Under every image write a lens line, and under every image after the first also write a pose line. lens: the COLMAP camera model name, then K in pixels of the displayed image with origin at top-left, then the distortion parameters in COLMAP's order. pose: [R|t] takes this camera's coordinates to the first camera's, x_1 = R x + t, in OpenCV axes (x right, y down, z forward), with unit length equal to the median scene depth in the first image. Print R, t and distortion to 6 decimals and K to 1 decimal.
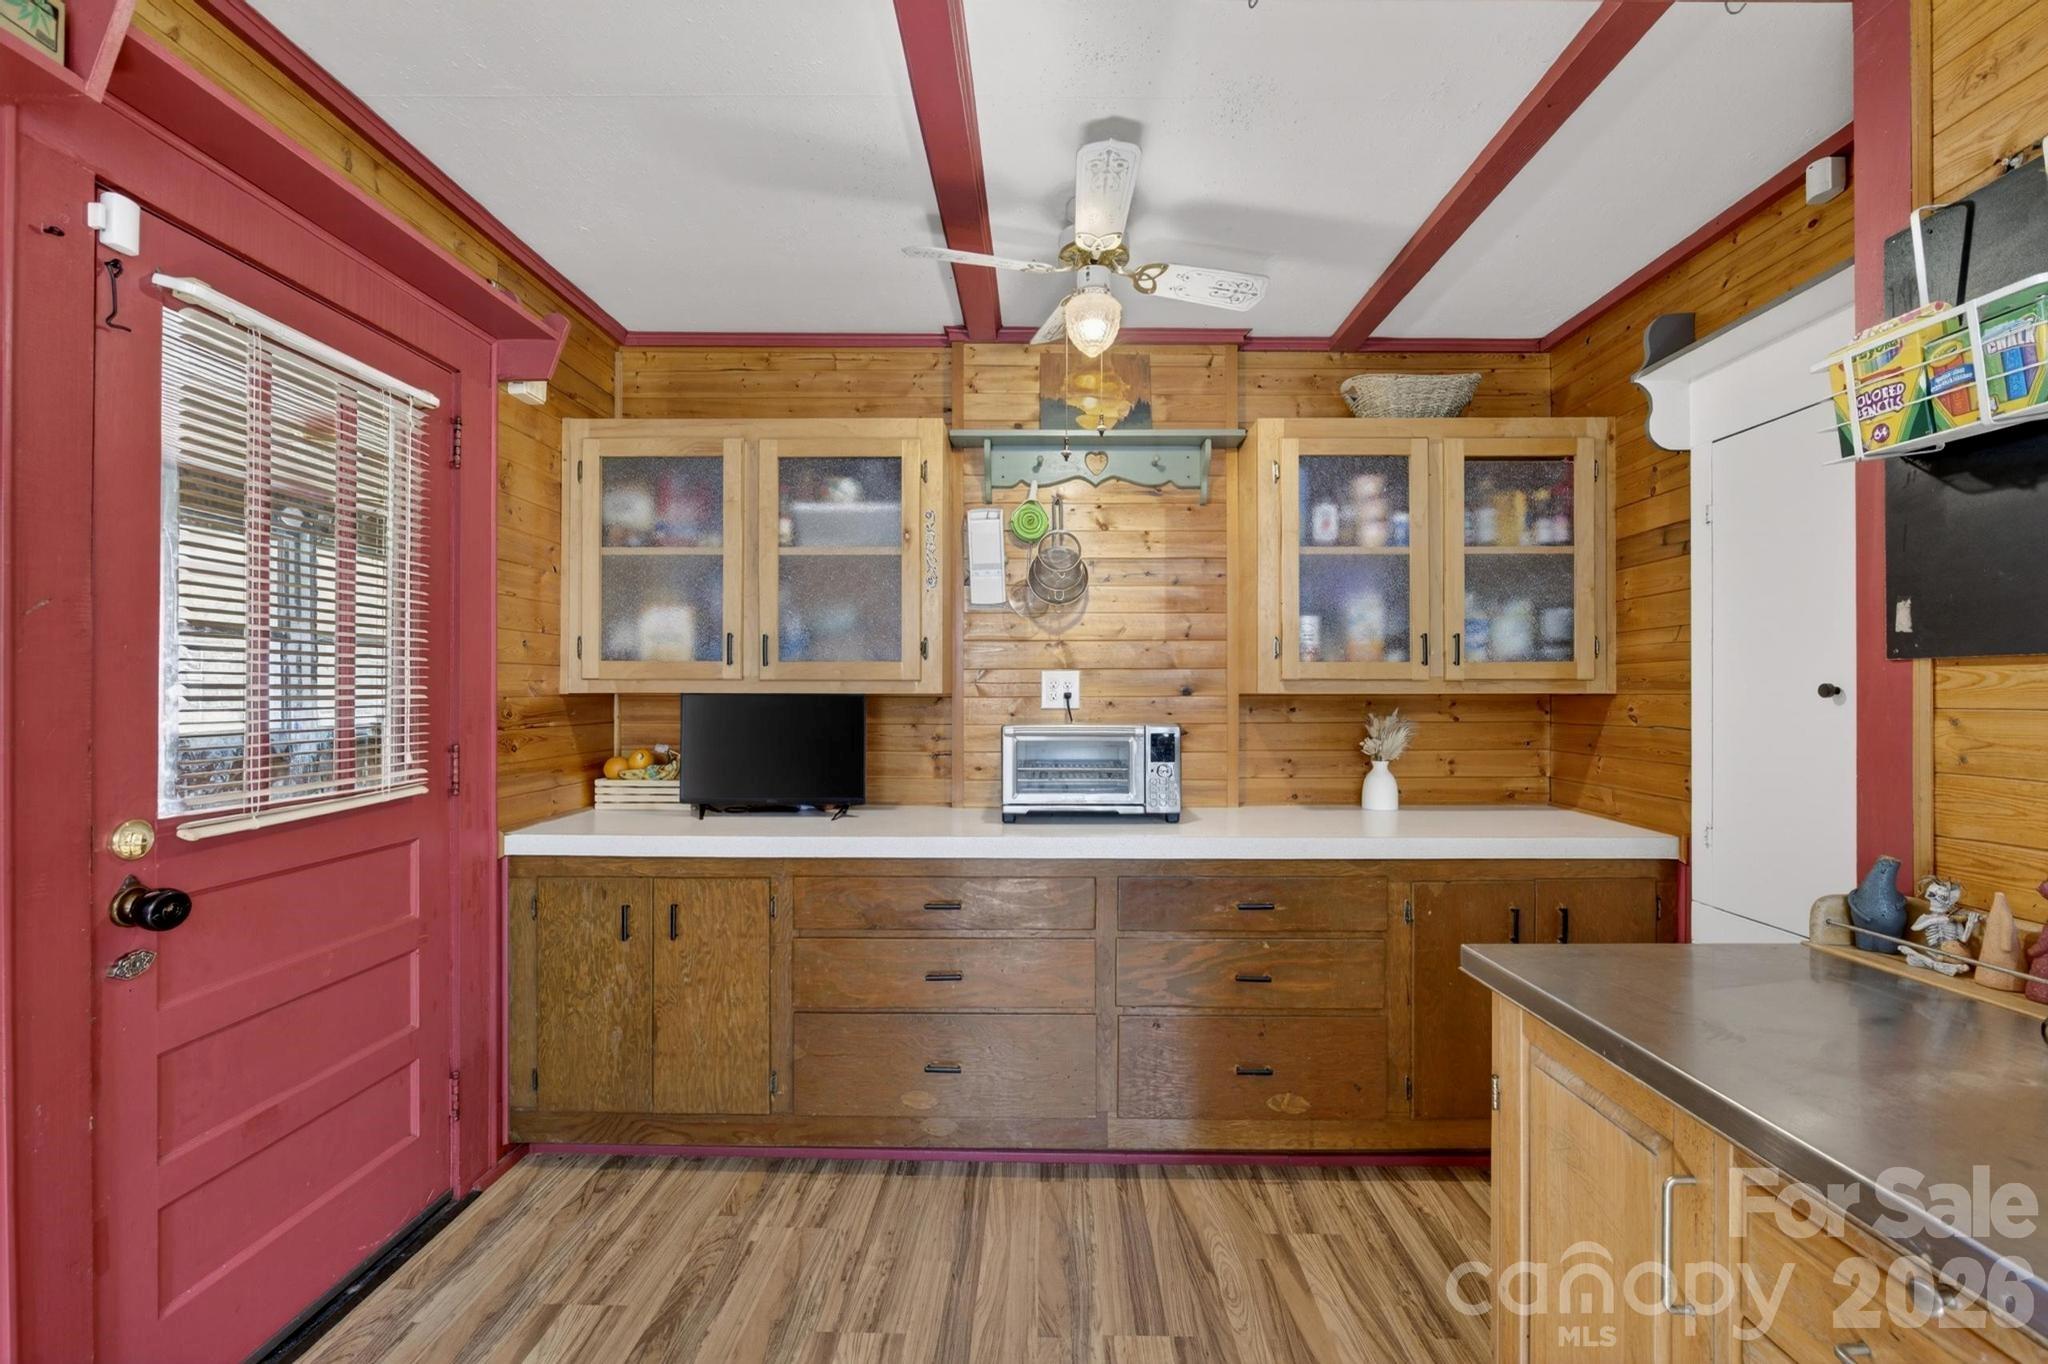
lens RADIAL K [[879.6, 0, 1030.0], [0, 879.6, 687.3], [0, 0, 1]] dist [-0.013313, 0.000285]
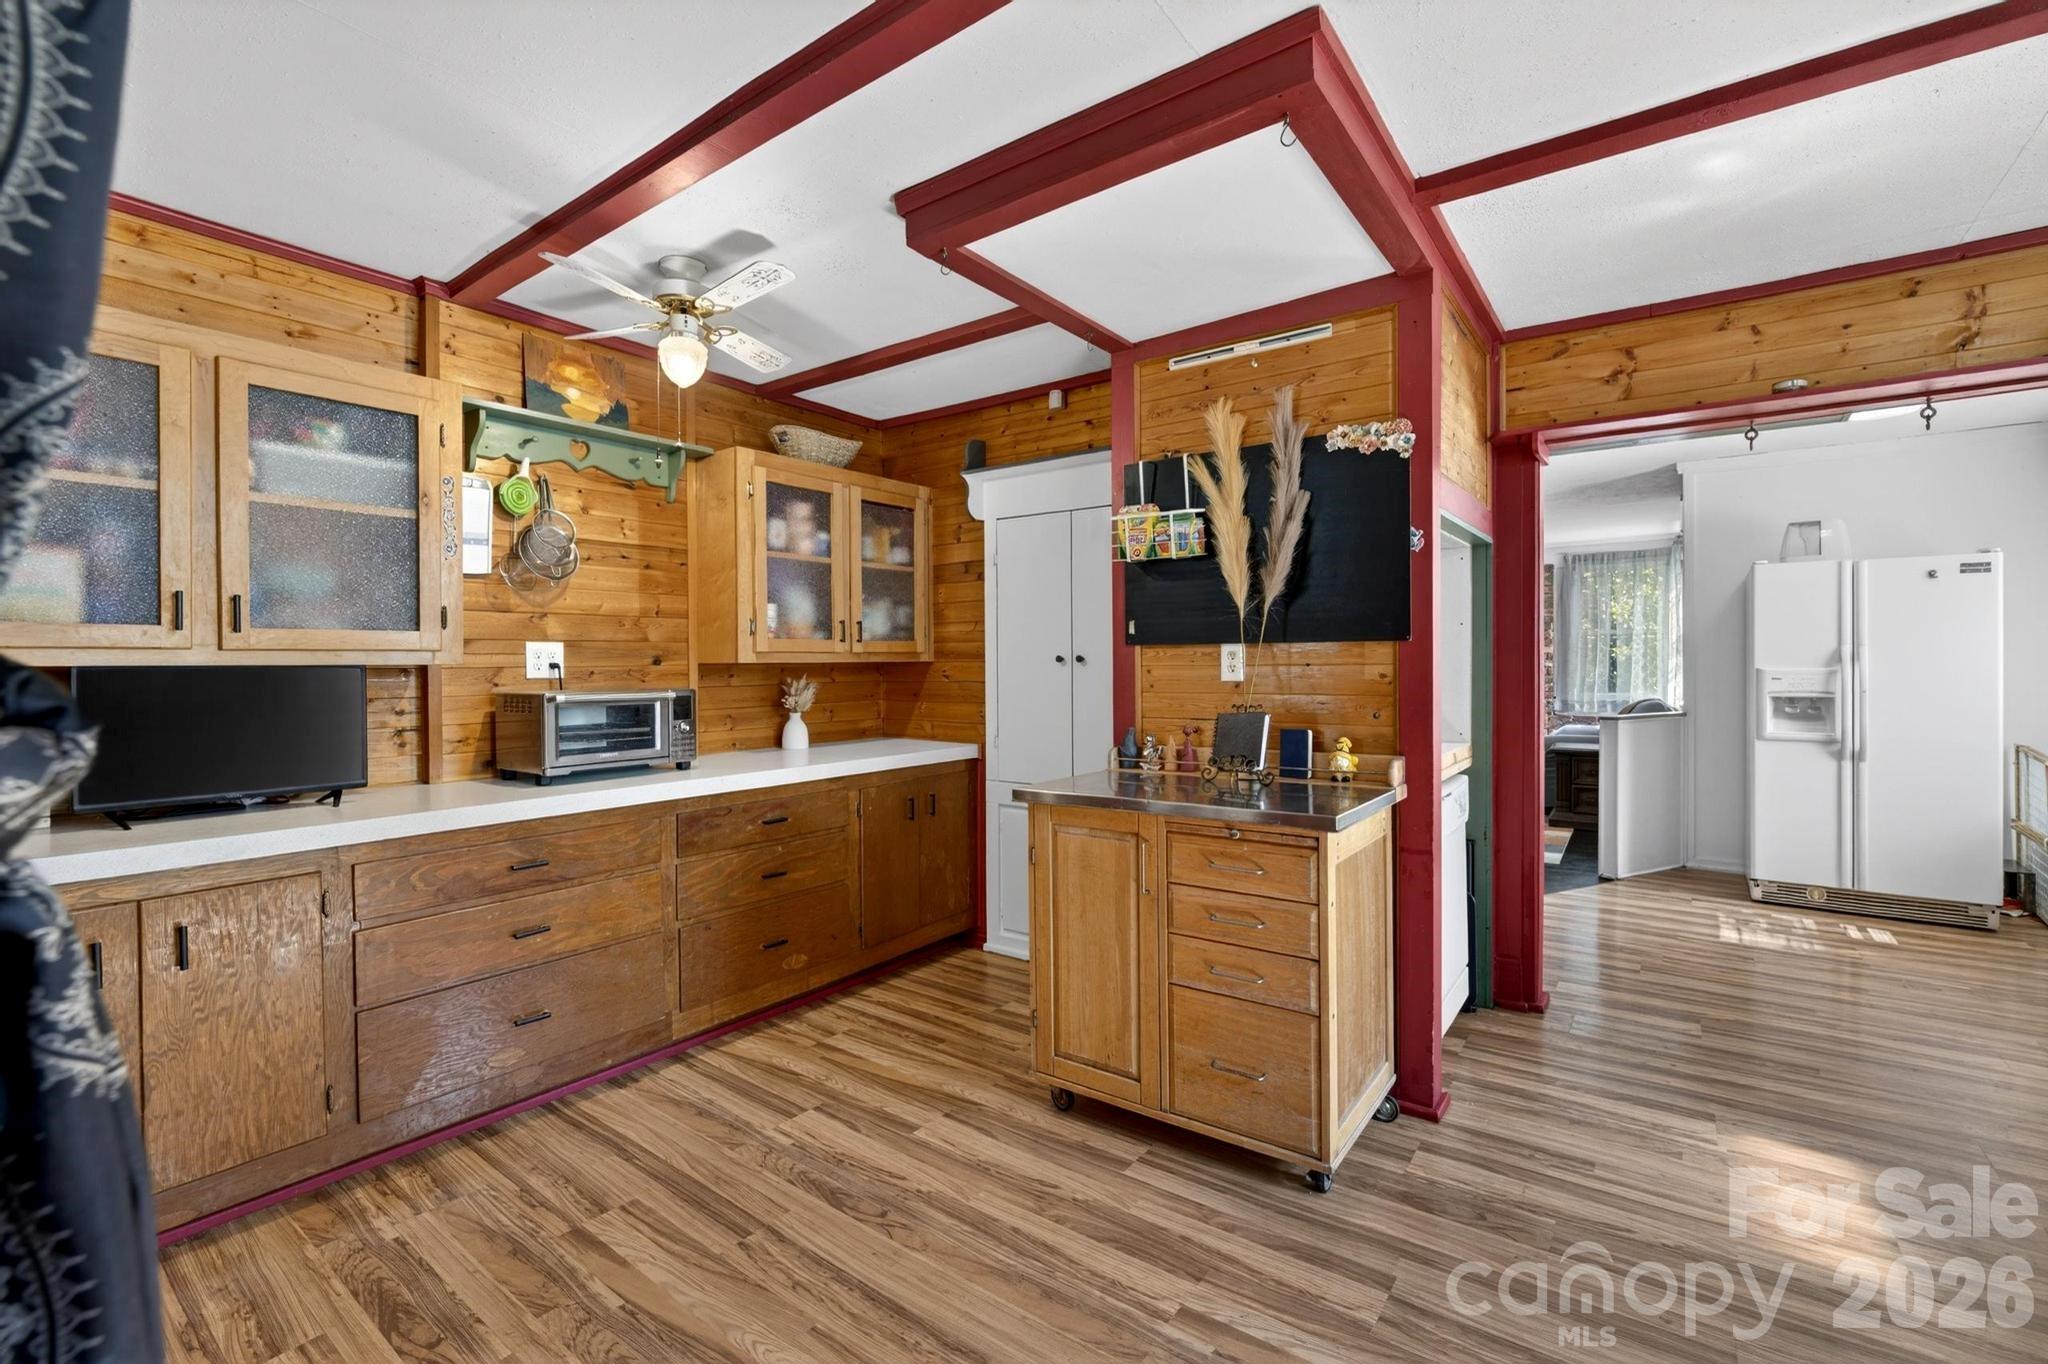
lens RADIAL K [[888.1, 0, 1033.6], [0, 888.1, 659.6], [0, 0, 1]] dist [-0.011040, 0.000239]
pose [[0.586944, -0.002664, 0.809623, -0.538272], [0.001796, 0.999996, 0.001988, 0.000703], [-0.809626, 0.000287, 0.586946, -0.102509]]
